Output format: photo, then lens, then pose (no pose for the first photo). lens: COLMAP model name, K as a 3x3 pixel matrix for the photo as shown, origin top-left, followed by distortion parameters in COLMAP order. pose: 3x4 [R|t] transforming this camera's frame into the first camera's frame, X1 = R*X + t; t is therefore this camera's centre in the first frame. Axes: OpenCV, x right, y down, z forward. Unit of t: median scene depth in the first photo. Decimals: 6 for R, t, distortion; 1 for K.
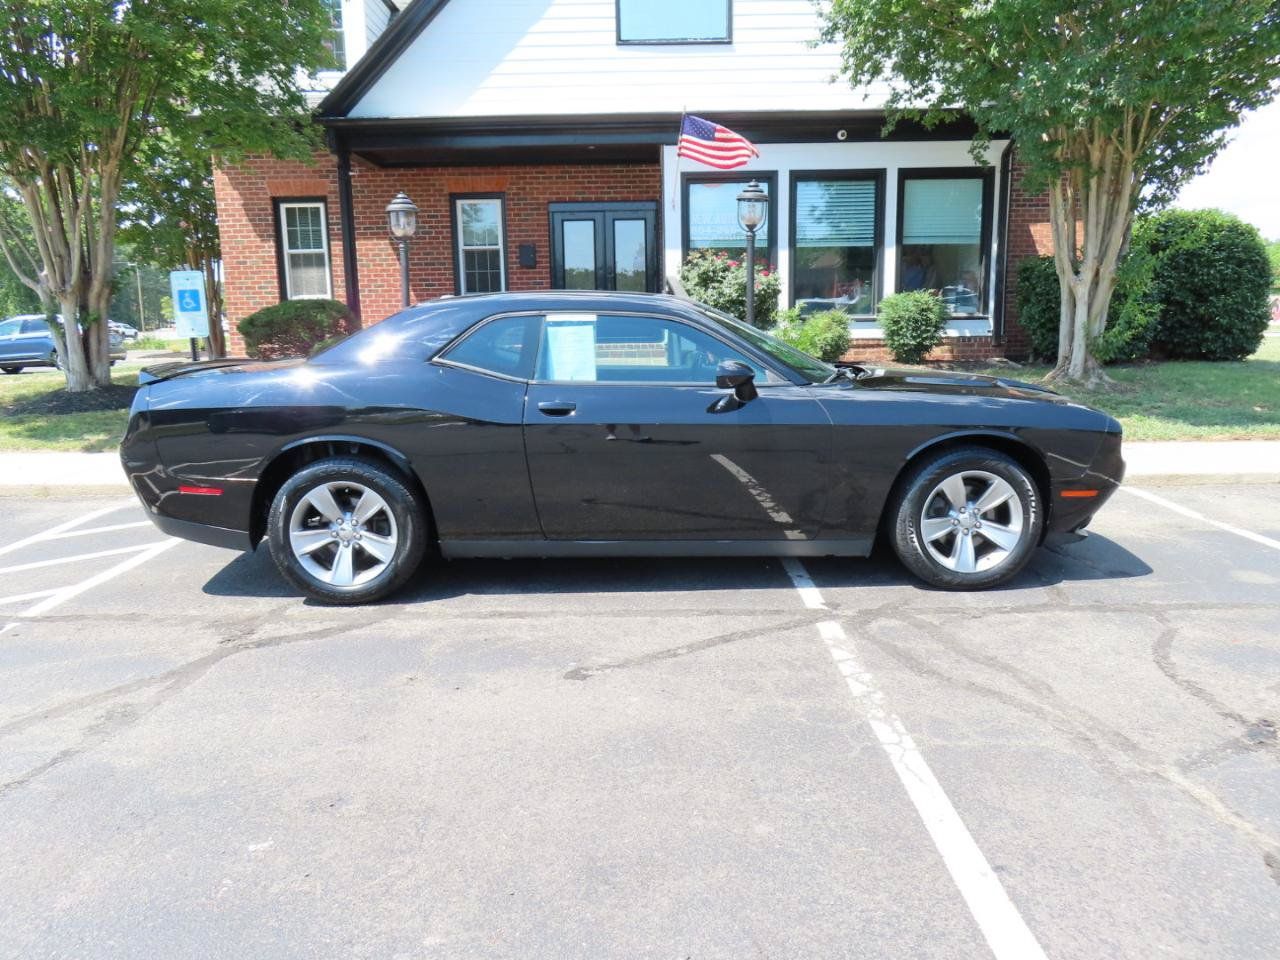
lens RADIAL K [[918.1, 0, 642.7], [0, 918.1, 482.5], [0, 0, 1]] dist [-0.010459, 0.007556]
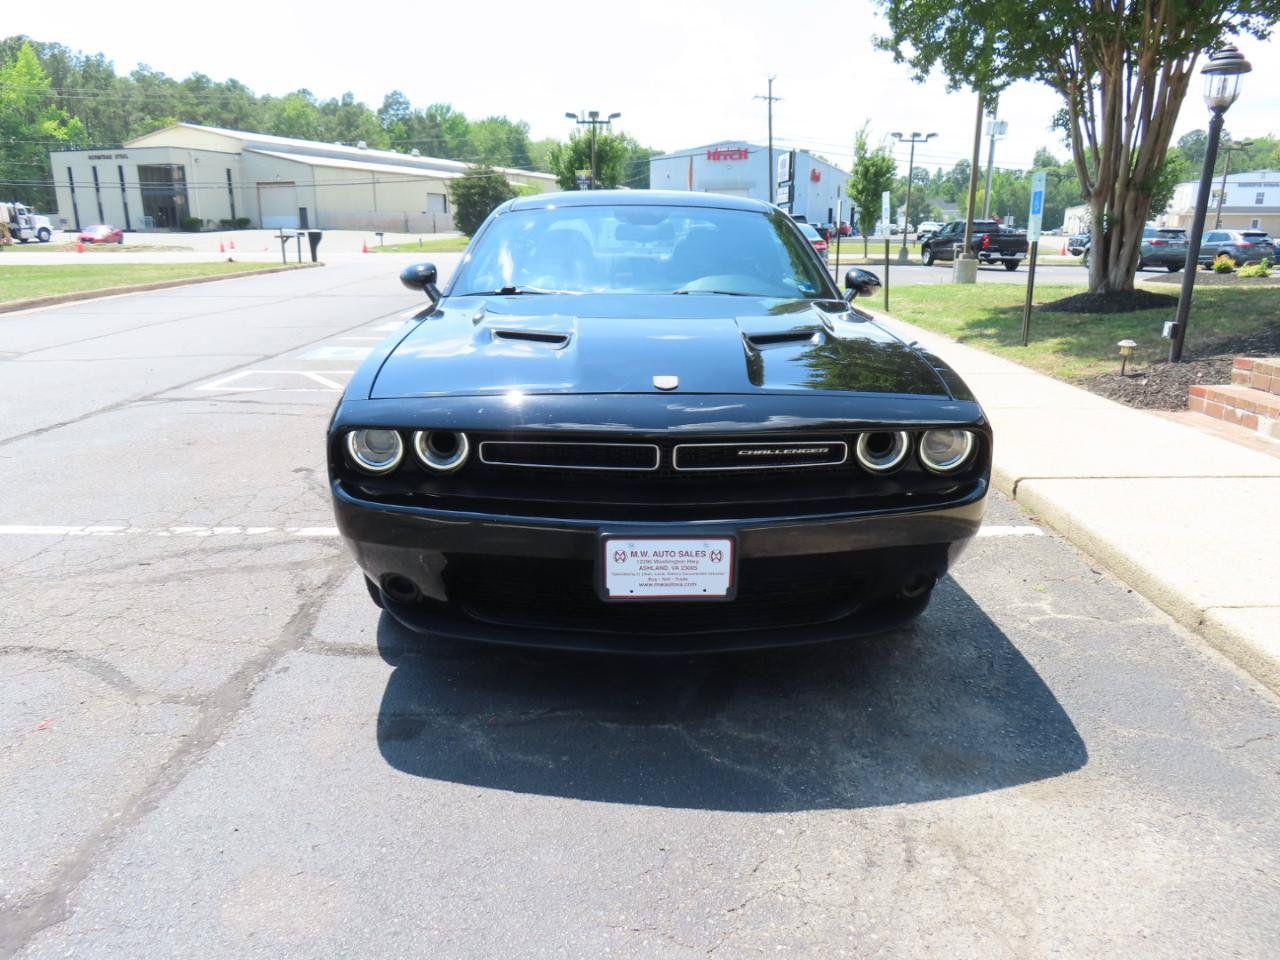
lens RADIAL K [[918.1, 0, 642.7], [0, 918.1, 482.5], [0, 0, 1]] dist [-0.010459, 0.007556]
pose [[-0.007613, 0.276993, -0.960842, 0.351393], [-0.180641, 0.944680, 0.273766, -0.070435], [0.983520, 0.175652, 0.042844, 0.390955]]
